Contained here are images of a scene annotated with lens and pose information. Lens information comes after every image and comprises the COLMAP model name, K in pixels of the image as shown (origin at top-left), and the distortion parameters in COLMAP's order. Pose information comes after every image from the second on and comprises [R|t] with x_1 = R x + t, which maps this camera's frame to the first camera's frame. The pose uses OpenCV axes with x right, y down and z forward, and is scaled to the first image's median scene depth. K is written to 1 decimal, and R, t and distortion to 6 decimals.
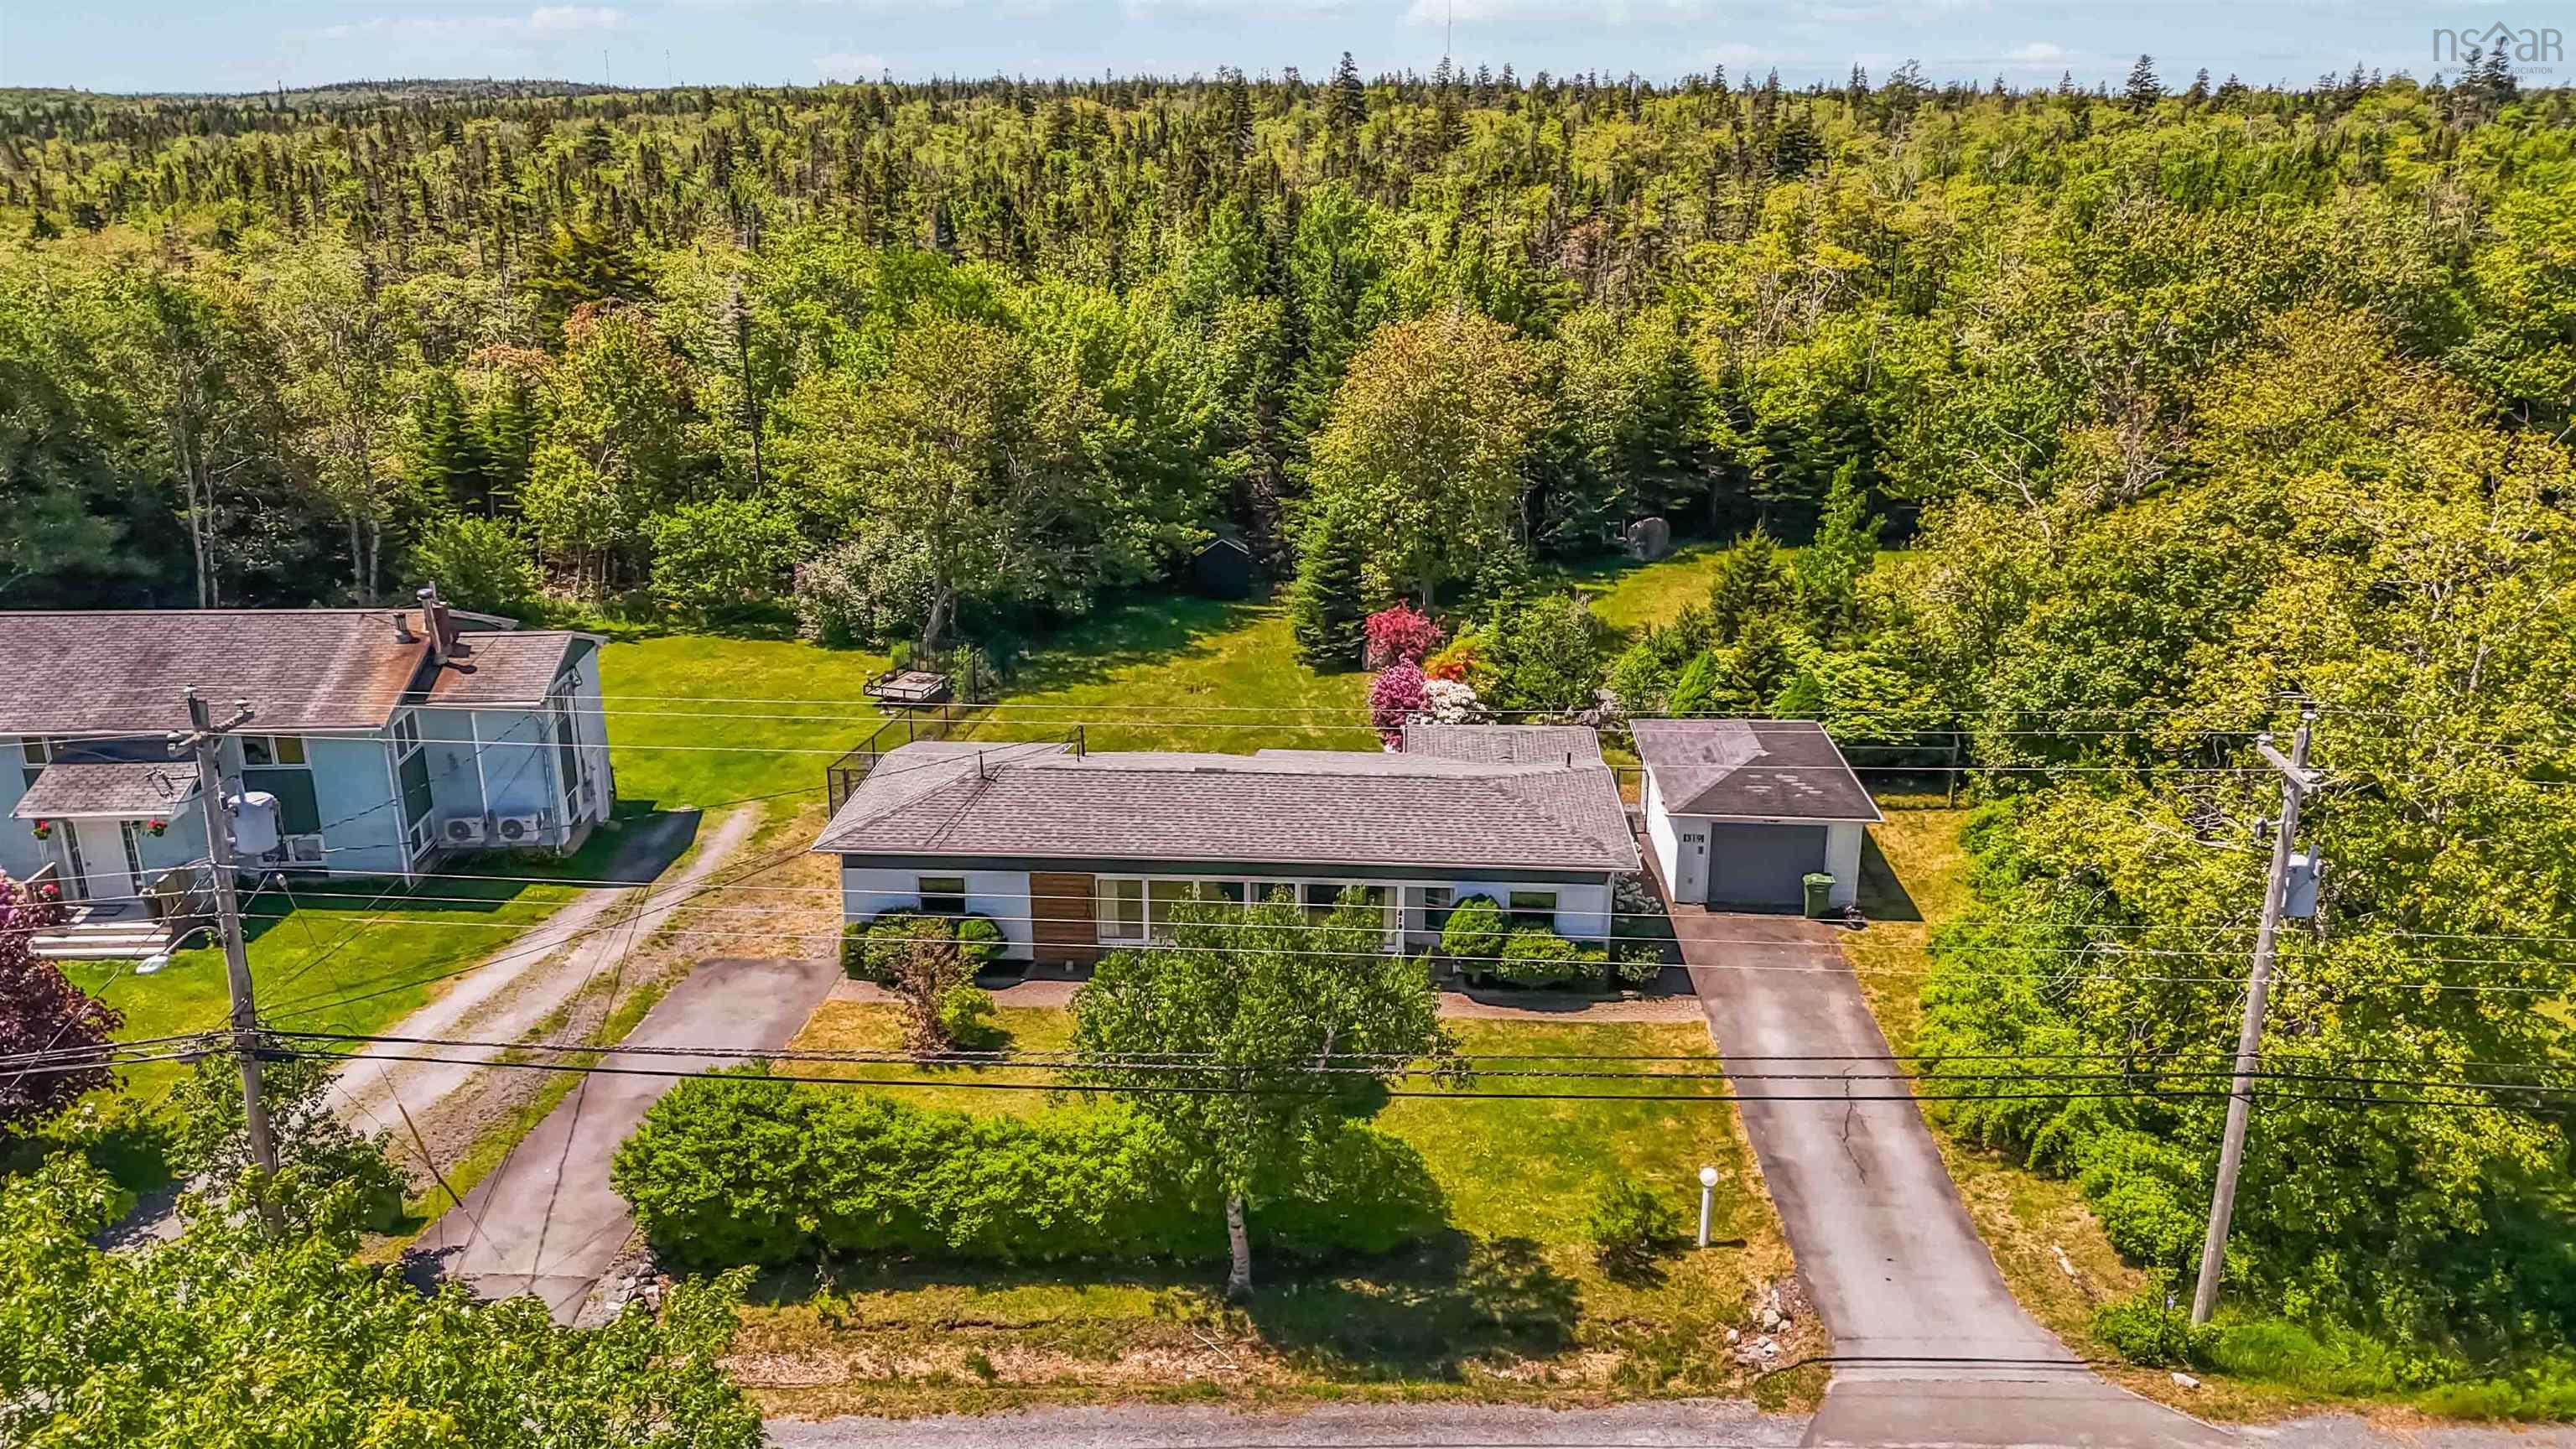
lens RADIAL K [[1884.0, 0, 1292.8], [0, 1884.0, 730.7], [0, 0, 1]] dist [0.093074, -0.089336]
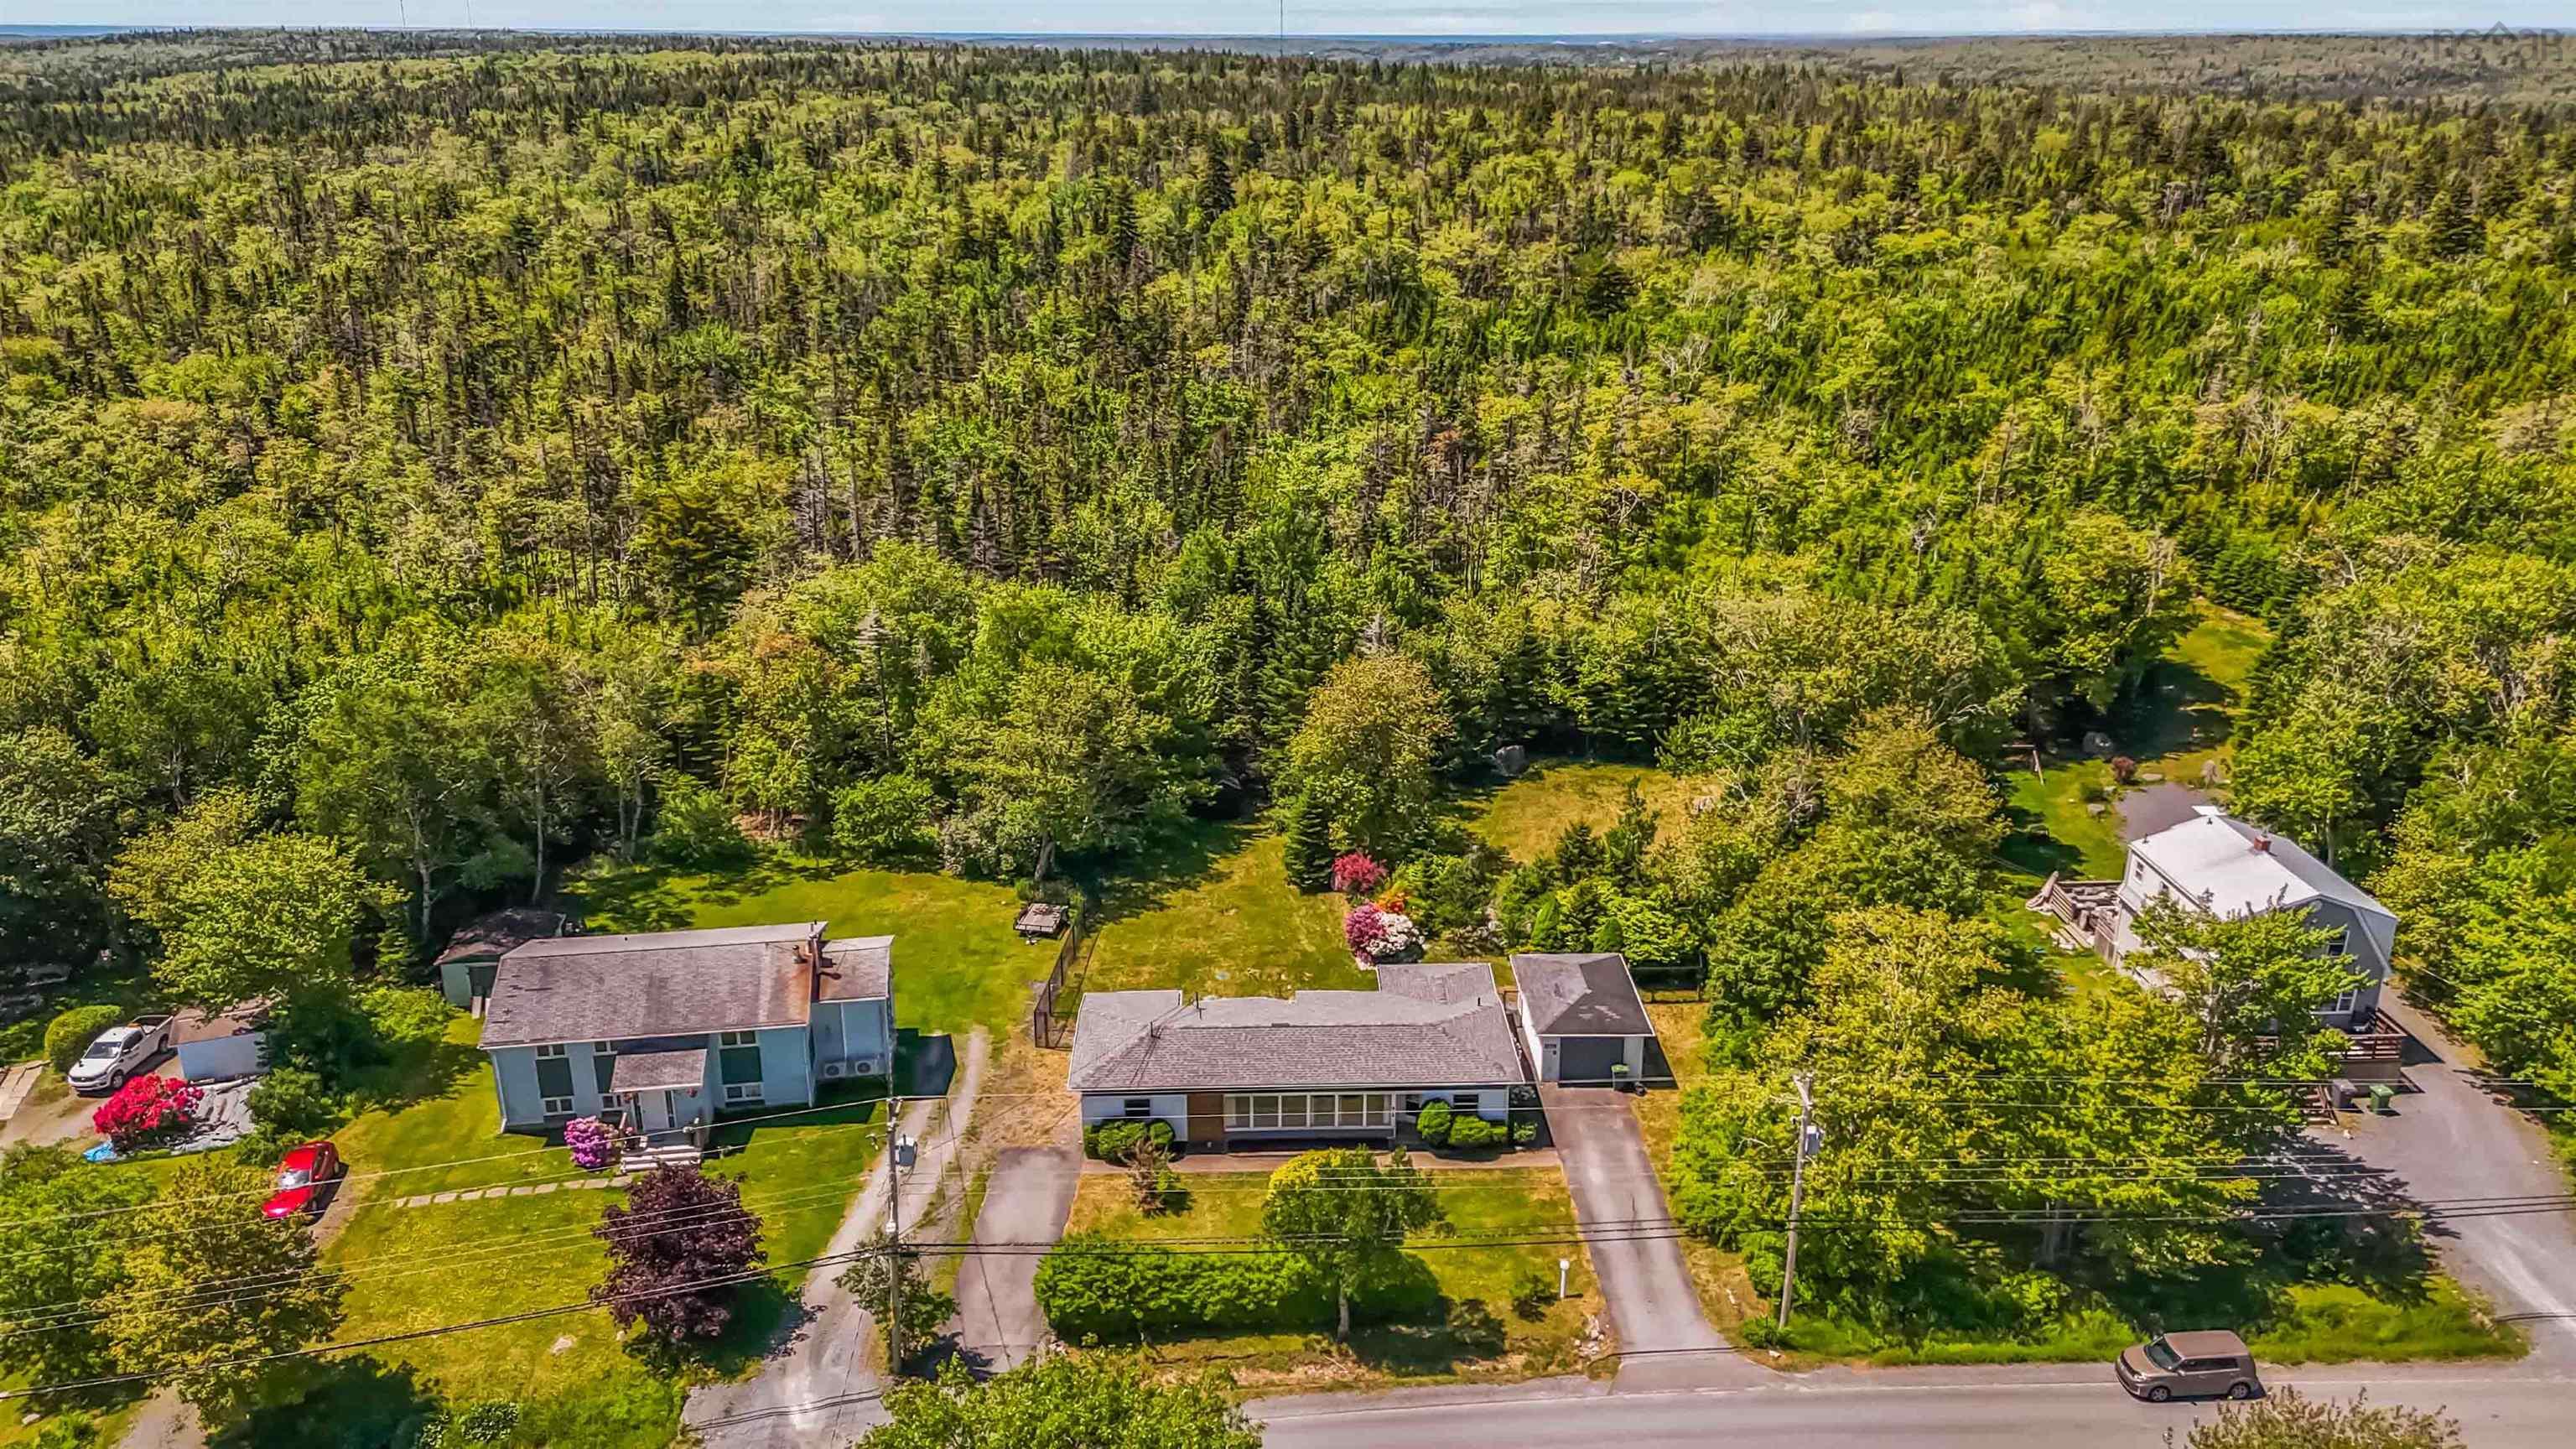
lens RADIAL K [[1884.0, 0, 1292.8], [0, 1884.0, 730.7], [0, 0, 1]] dist [0.093074, -0.089336]
pose [[0.996247, -0.031764, 0.080522, -0.175082], [0.029076, 0.998987, 0.034336, -0.332908], [-0.081531, -0.031865, 0.996161, -0.794957]]
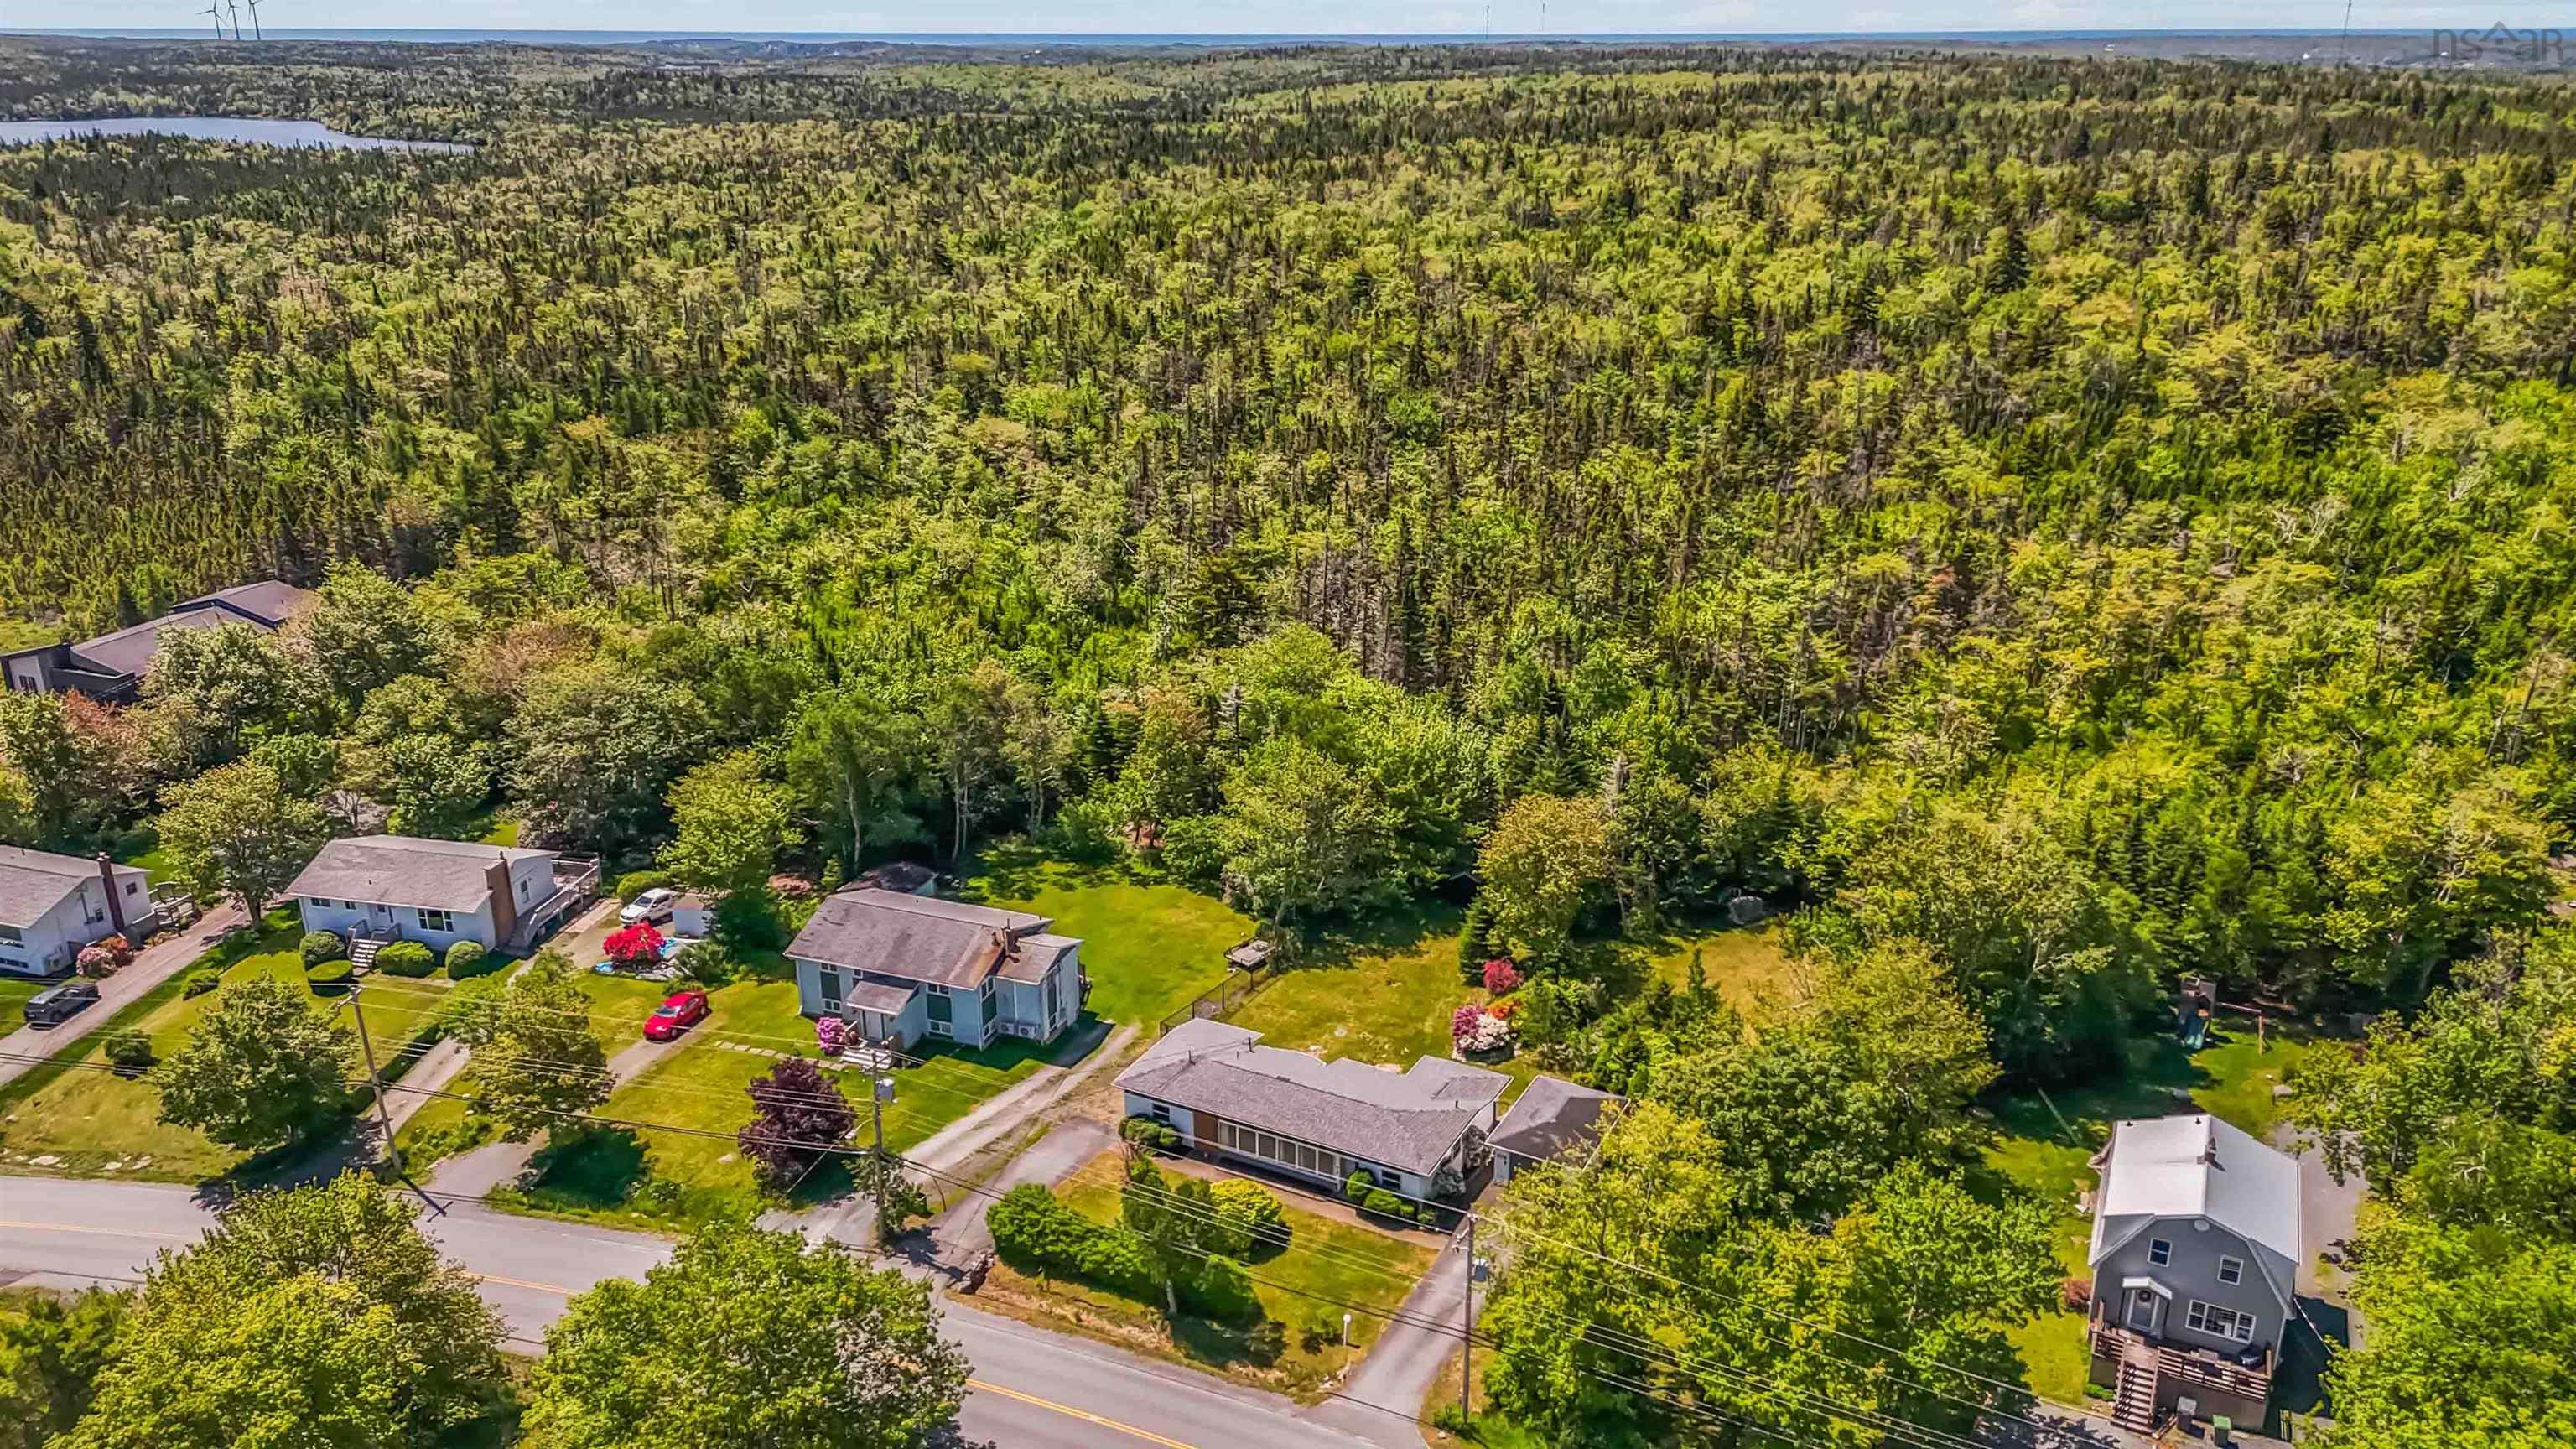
lens RADIAL K [[1884.0, 0, 1292.8], [0, 1884.0, 730.7], [0, 0, 1]] dist [0.093074, -0.089336]
pose [[0.909851, 0.139452, -0.390800, 0.820656], [-0.126024, 0.990215, 0.059940, -0.548118], [0.395334, -0.005286, 0.918522, -1.089627]]
